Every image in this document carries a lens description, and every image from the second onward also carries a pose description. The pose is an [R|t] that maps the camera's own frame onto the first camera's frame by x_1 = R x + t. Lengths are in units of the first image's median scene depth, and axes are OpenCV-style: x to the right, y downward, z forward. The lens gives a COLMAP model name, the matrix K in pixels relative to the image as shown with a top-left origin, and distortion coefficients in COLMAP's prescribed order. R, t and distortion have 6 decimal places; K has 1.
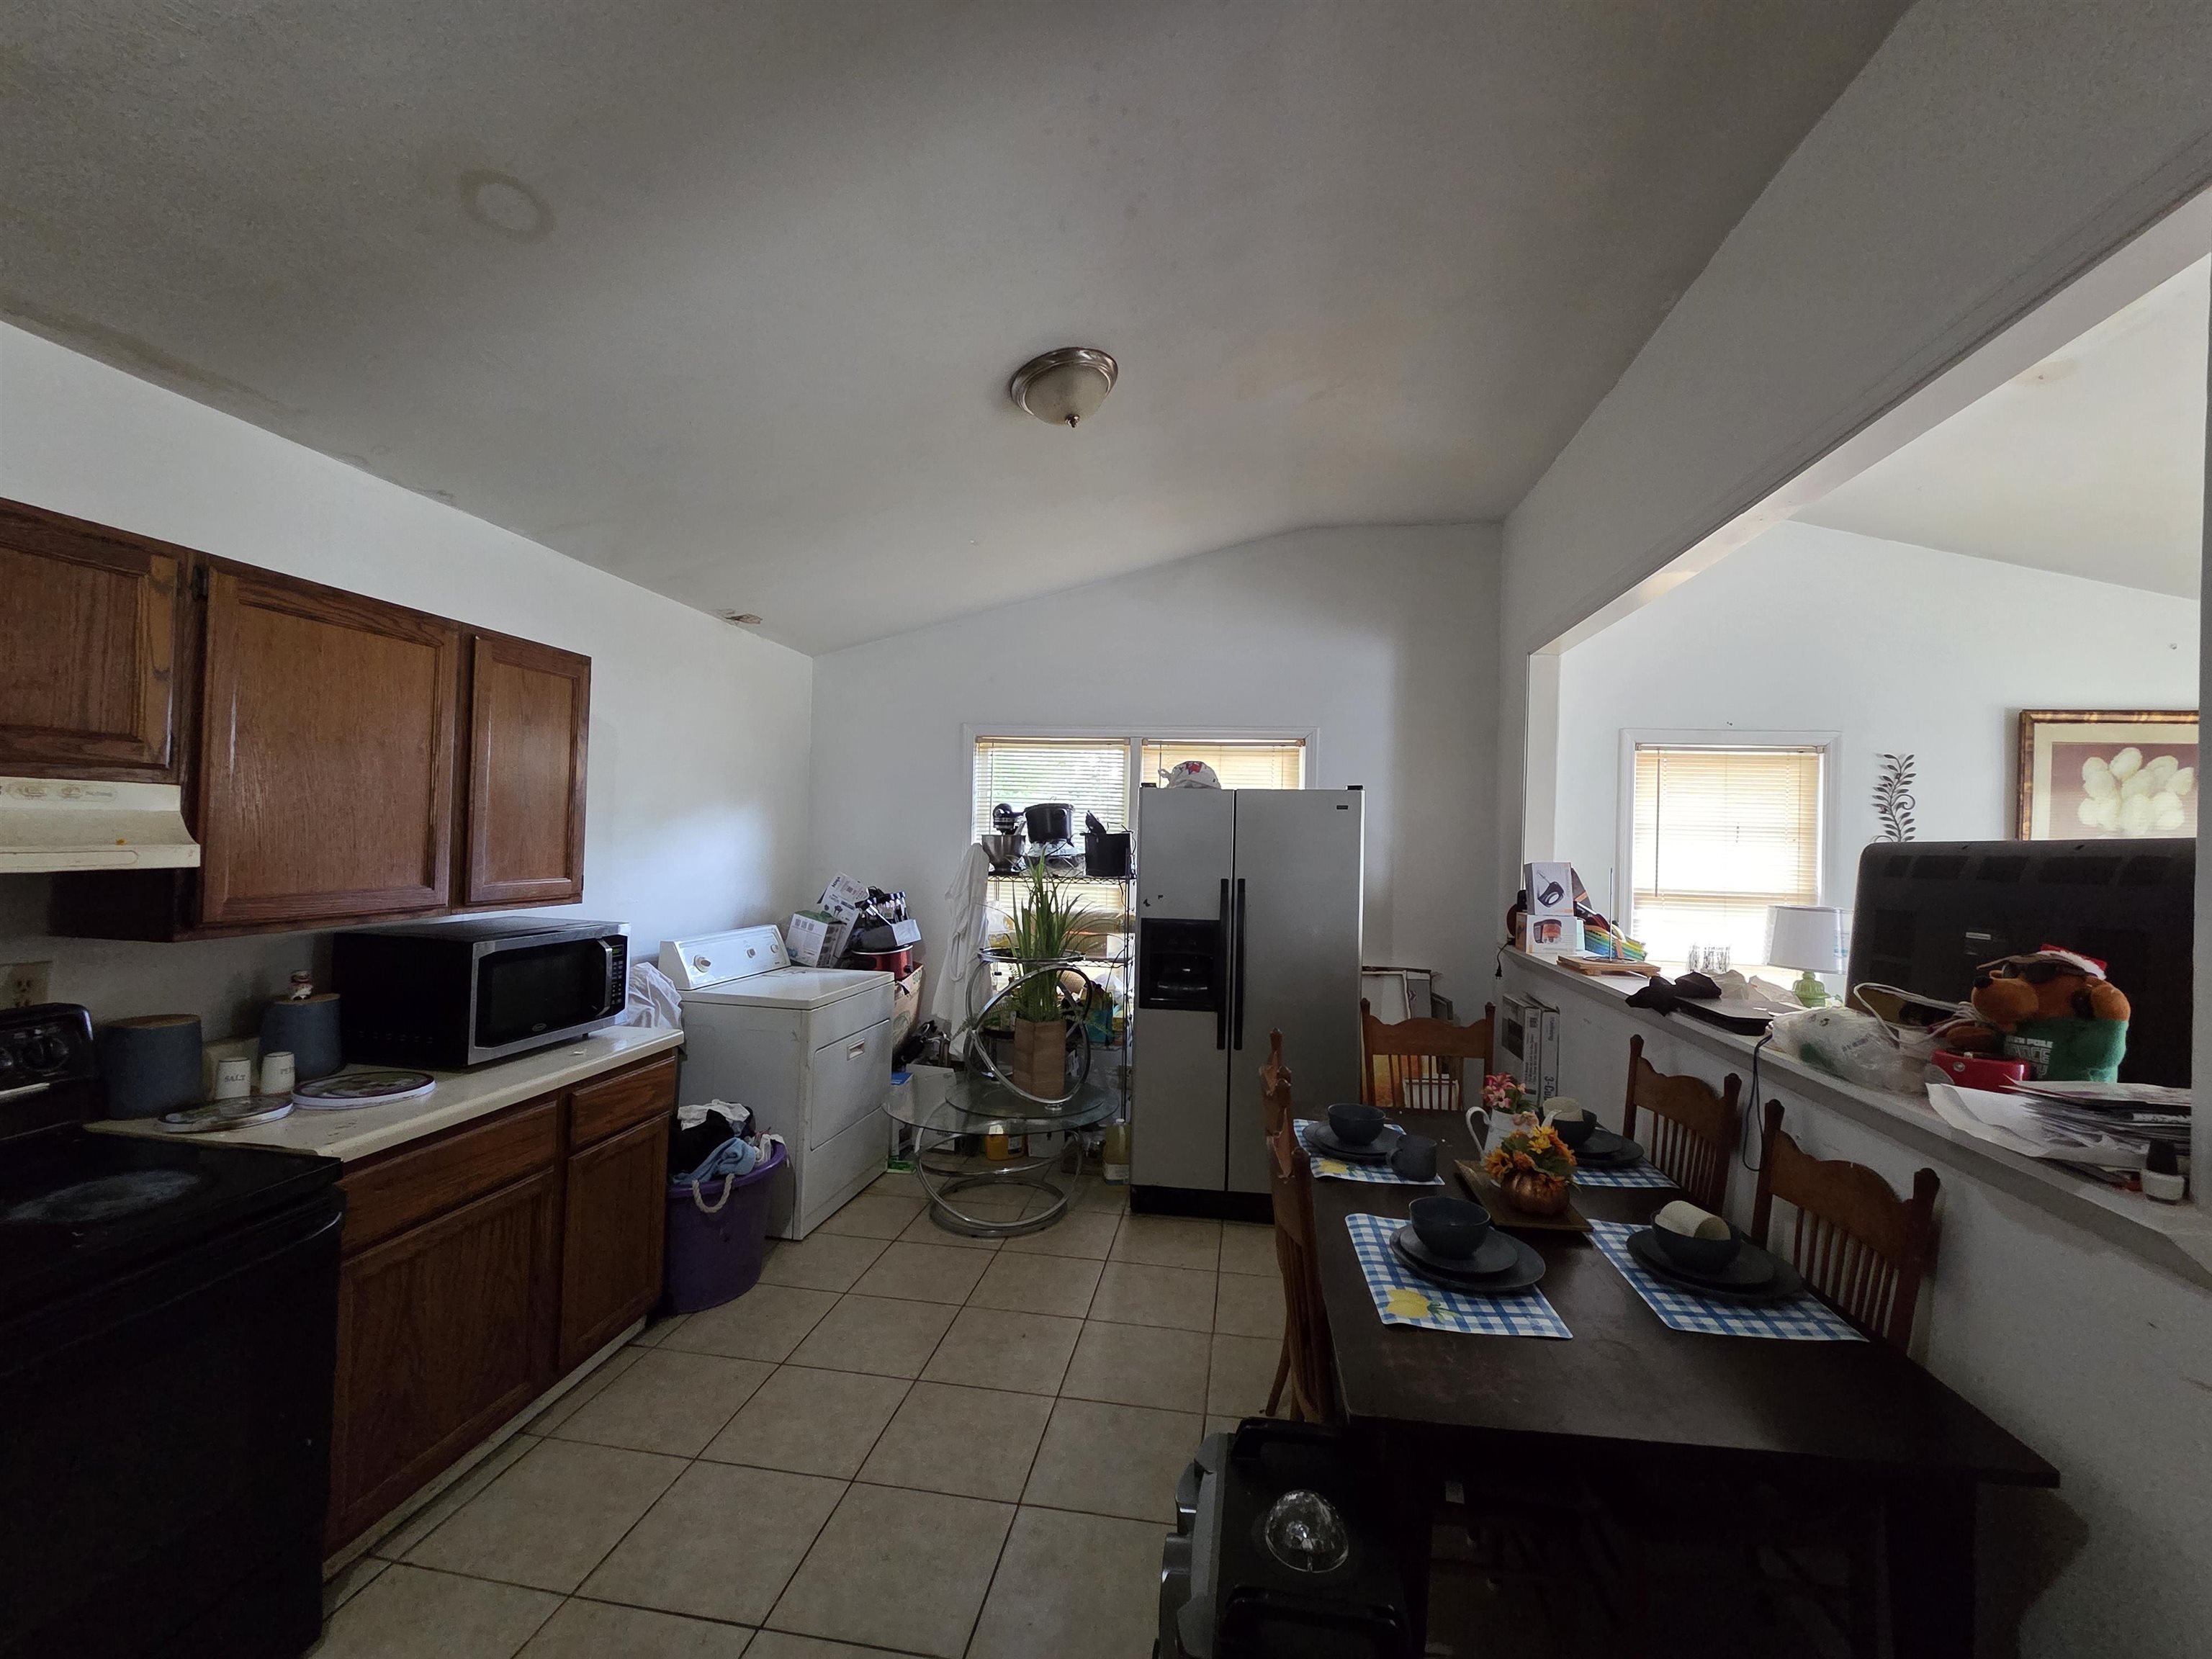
lens RADIAL K [[888.8, 0, 1108.2], [0, 888.8, 836.8], [0, 0, 1]] dist [-0.000289, 0.000880]
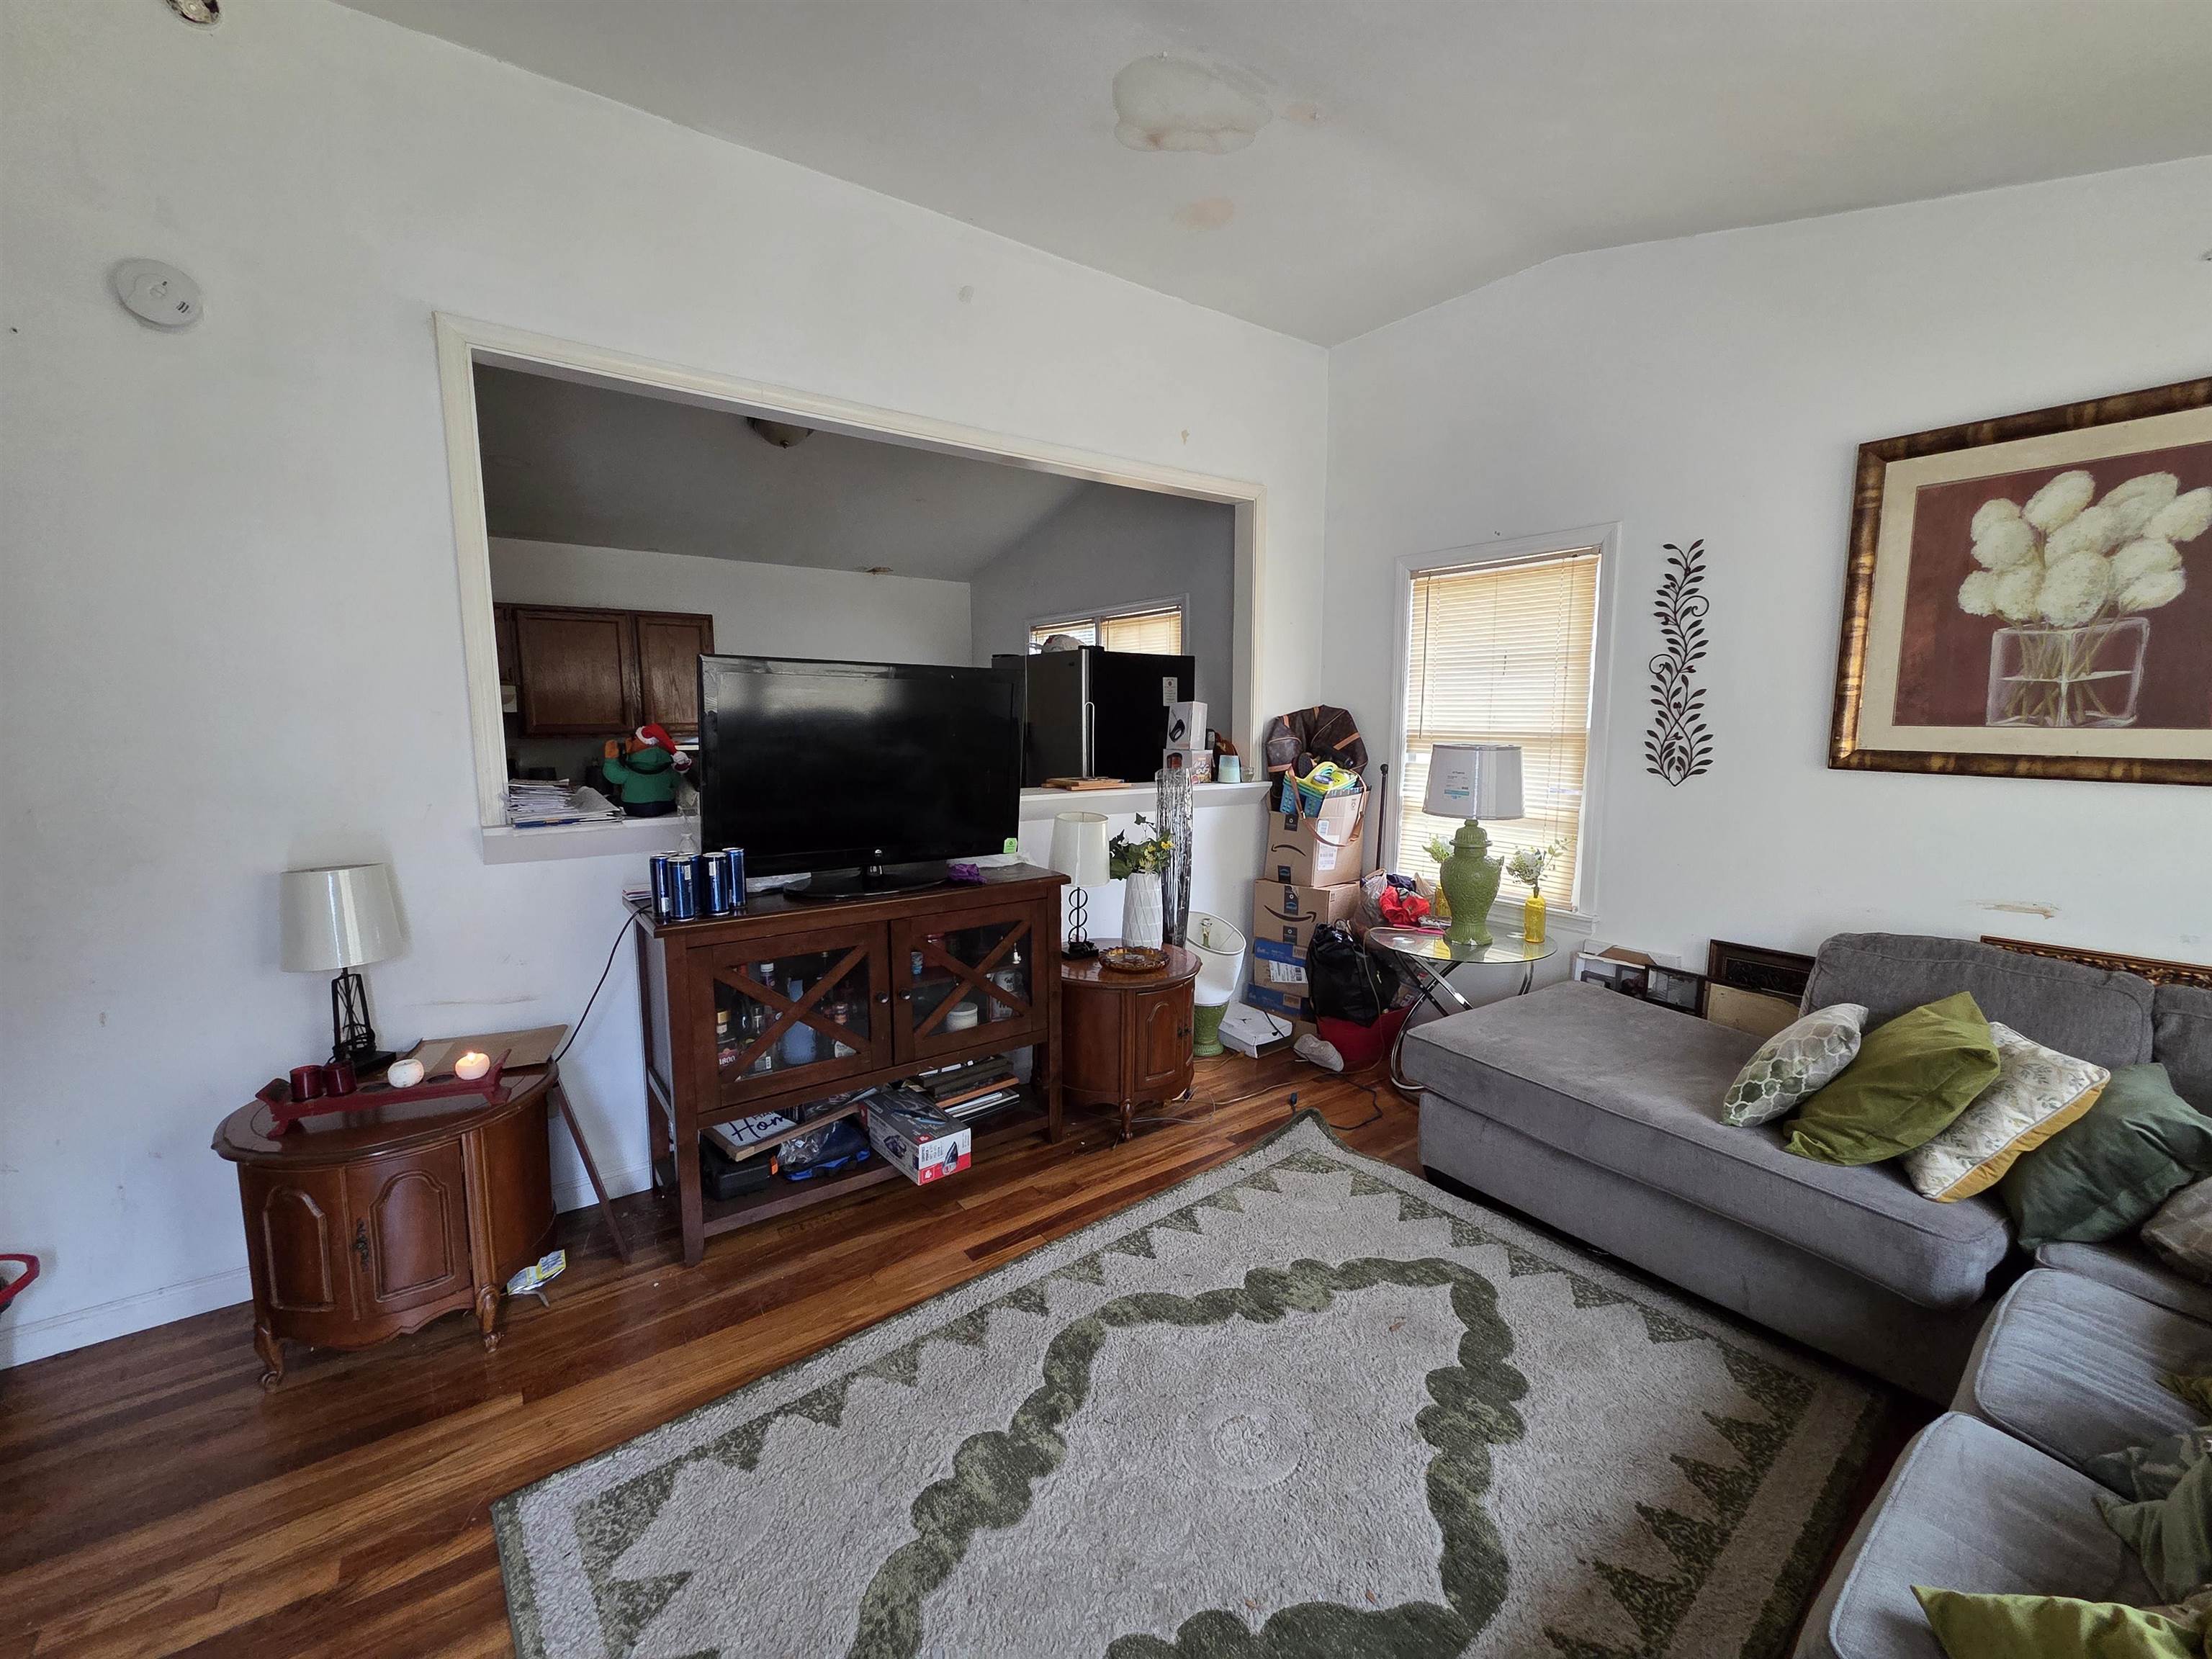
lens RADIAL K [[888.8, 0, 1105.8], [0, 888.8, 818.0], [0, 0, 1]] dist [-0.000289, 0.000880]
pose [[0.703848, 0.057888, -0.707988, 1.086479], [0.018078, 0.994891, 0.099319, 0.053642], [0.710120, -0.082705, 0.699206, 0.122945]]
